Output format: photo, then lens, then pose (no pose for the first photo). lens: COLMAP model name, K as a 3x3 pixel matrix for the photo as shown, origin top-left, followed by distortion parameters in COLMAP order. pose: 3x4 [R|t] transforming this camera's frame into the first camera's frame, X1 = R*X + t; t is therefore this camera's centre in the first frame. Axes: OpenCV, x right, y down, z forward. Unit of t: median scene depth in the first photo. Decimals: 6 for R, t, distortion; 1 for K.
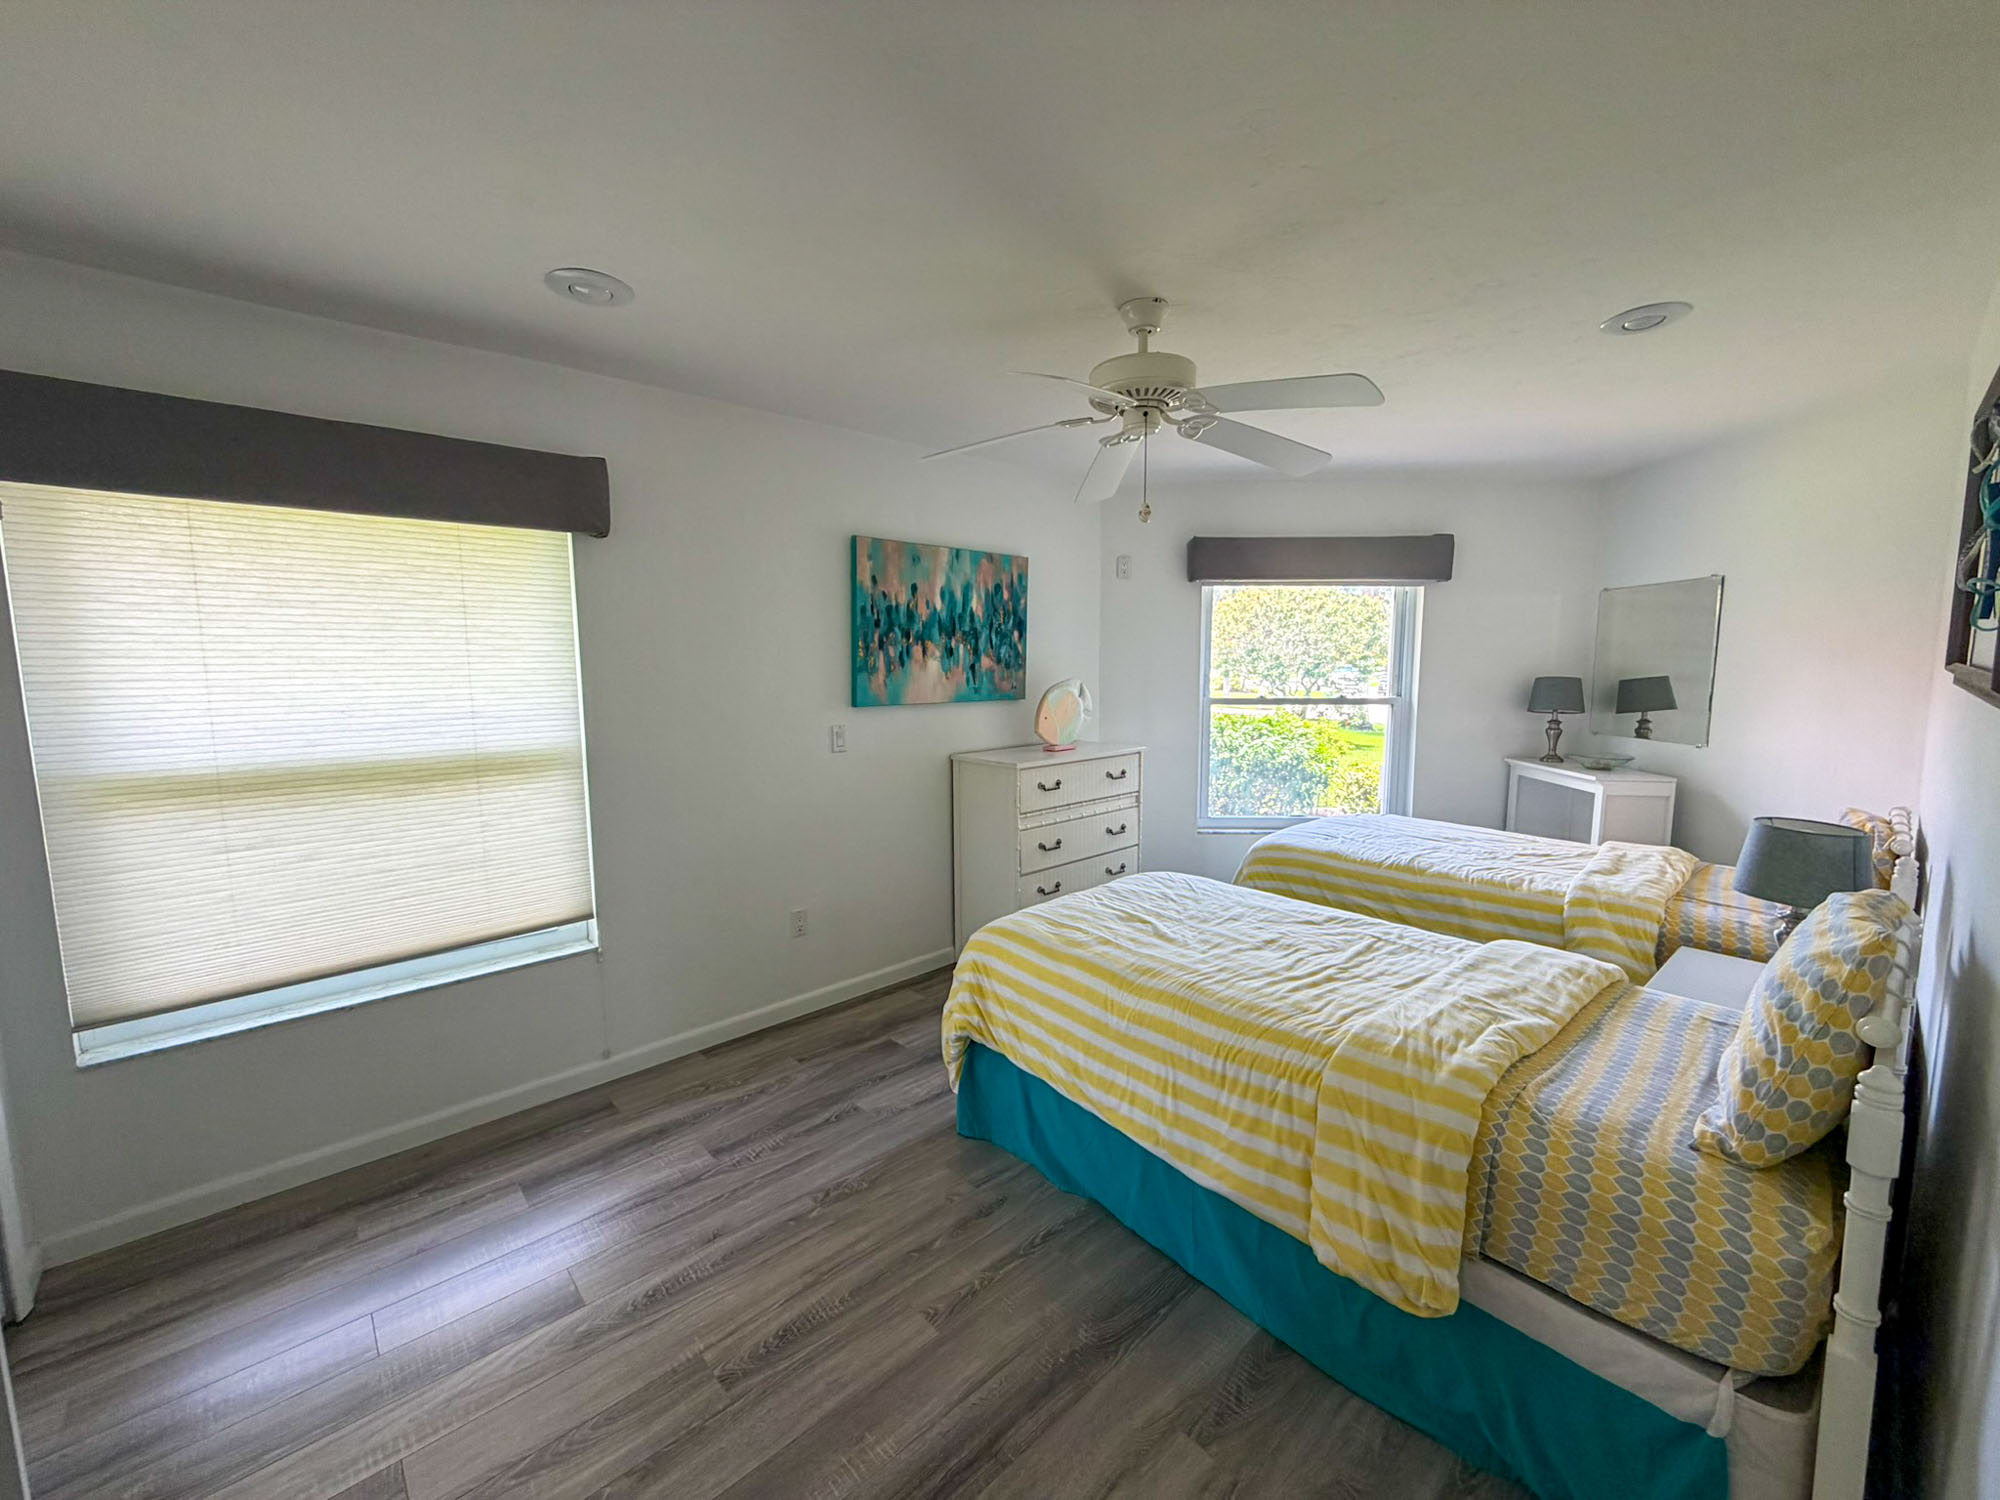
lens RADIAL K [[797.7, 0, 995.0], [0, 797.7, 746.5], [0, 0, 1]] dist [0.000803, 0.000225]
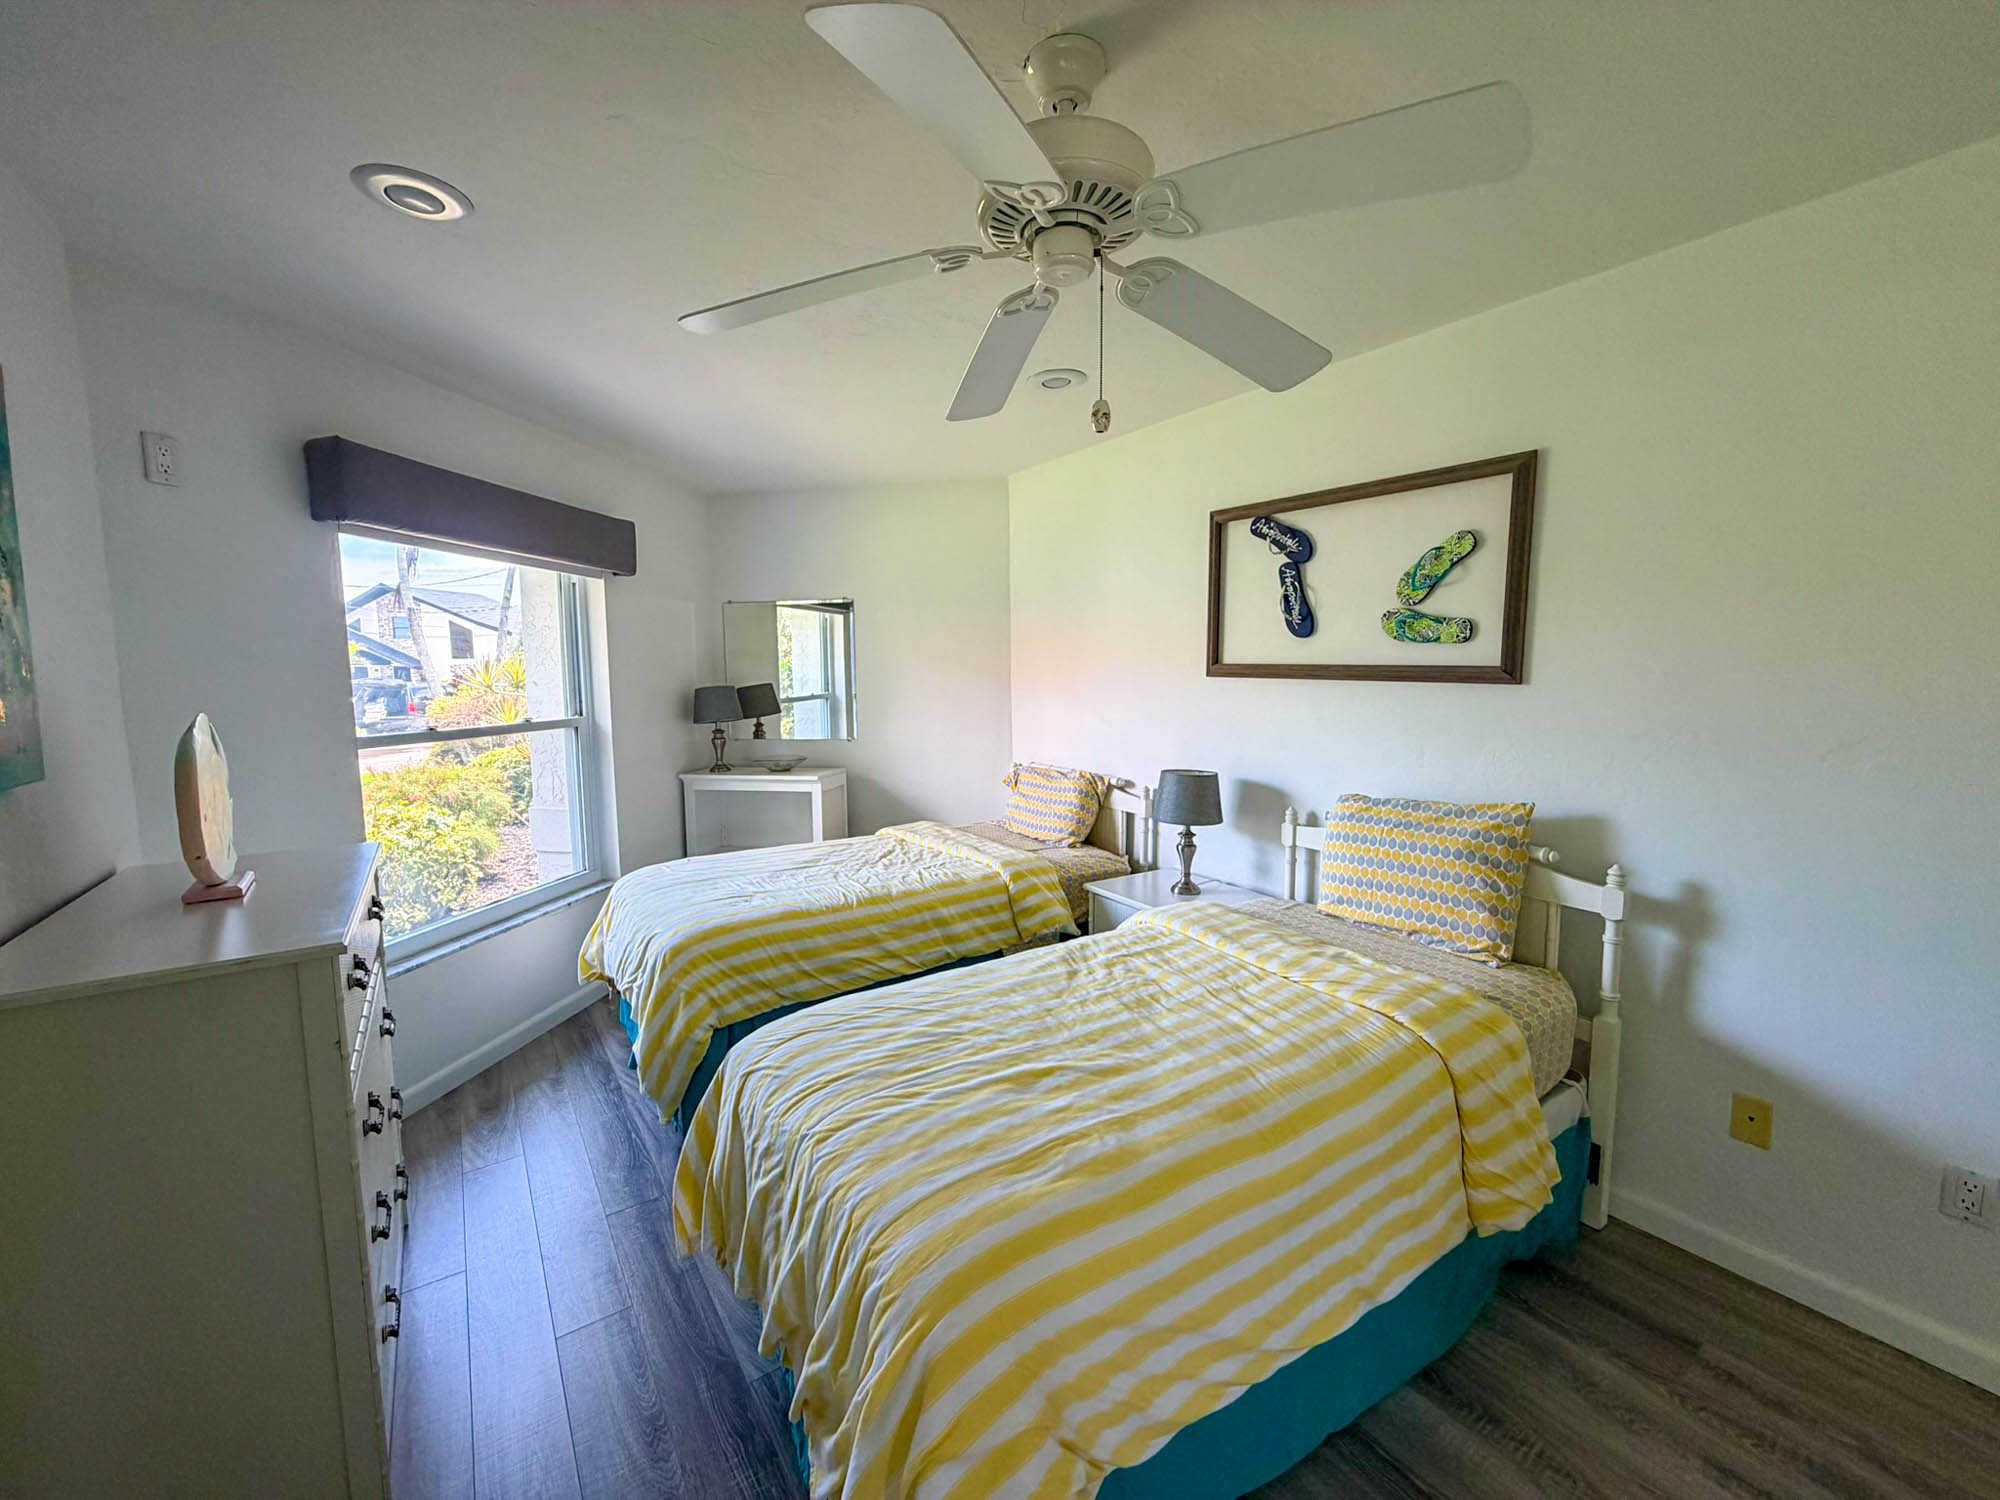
lens RADIAL K [[797.7, 0, 995.0], [0, 797.7, 746.5], [0, 0, 1]] dist [0.000803, 0.000225]
pose [[0.138278, -0.094229, 0.985901, -0.394537], [0.117052, 0.990042, 0.078208, -0.084675], [-0.983452, 0.104588, 0.147931, 0.877204]]
